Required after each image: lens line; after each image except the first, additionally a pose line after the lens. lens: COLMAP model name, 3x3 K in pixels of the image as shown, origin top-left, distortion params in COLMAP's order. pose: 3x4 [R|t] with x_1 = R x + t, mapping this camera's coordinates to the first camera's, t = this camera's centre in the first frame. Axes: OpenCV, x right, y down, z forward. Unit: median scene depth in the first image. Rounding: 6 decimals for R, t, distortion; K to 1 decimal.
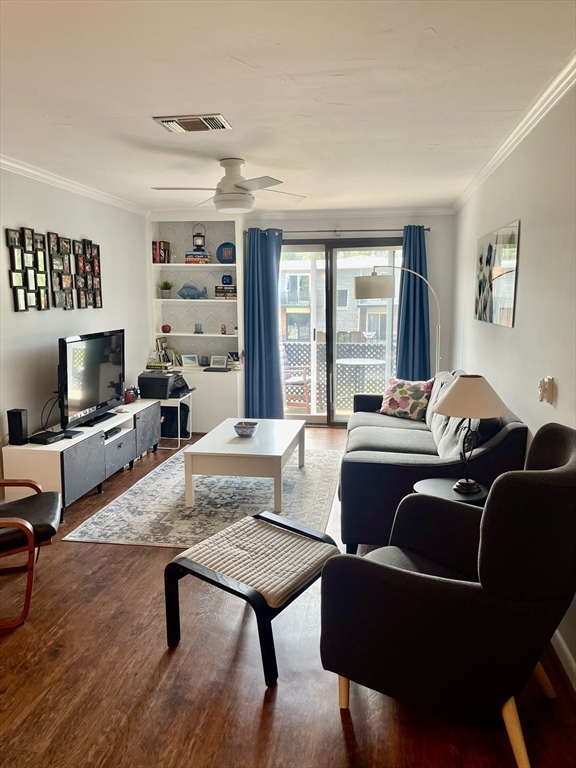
lens RADIAL K [[580.4, 0, 287.1], [0, 580.4, 388.9], [0, 0, 1]] dist [0.073046, -0.098258]
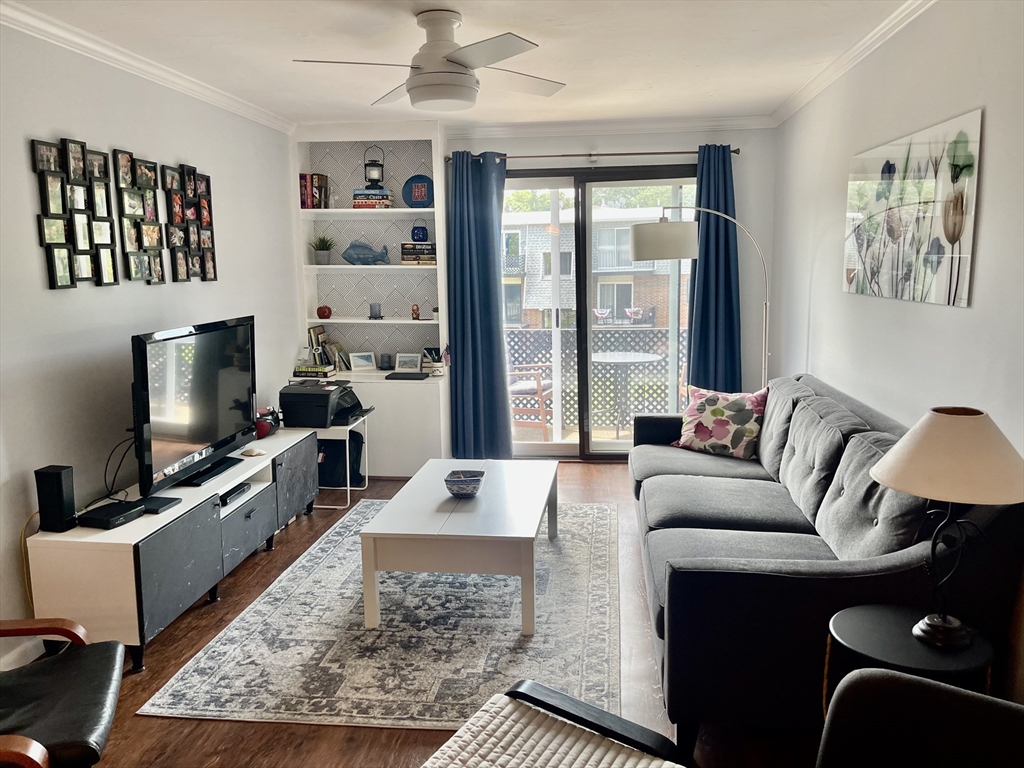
lens RADIAL K [[773.8, 0, 518.7], [0, 773.8, 386.5], [0, 0, 1]] dist [0.073046, -0.098258]
pose [[0.999053, -0.017286, 0.039921, -0.040978], [0.017232, 0.999850, 0.001699, -0.026135], [-0.039944, -0.001010, 0.999201, 0.190380]]
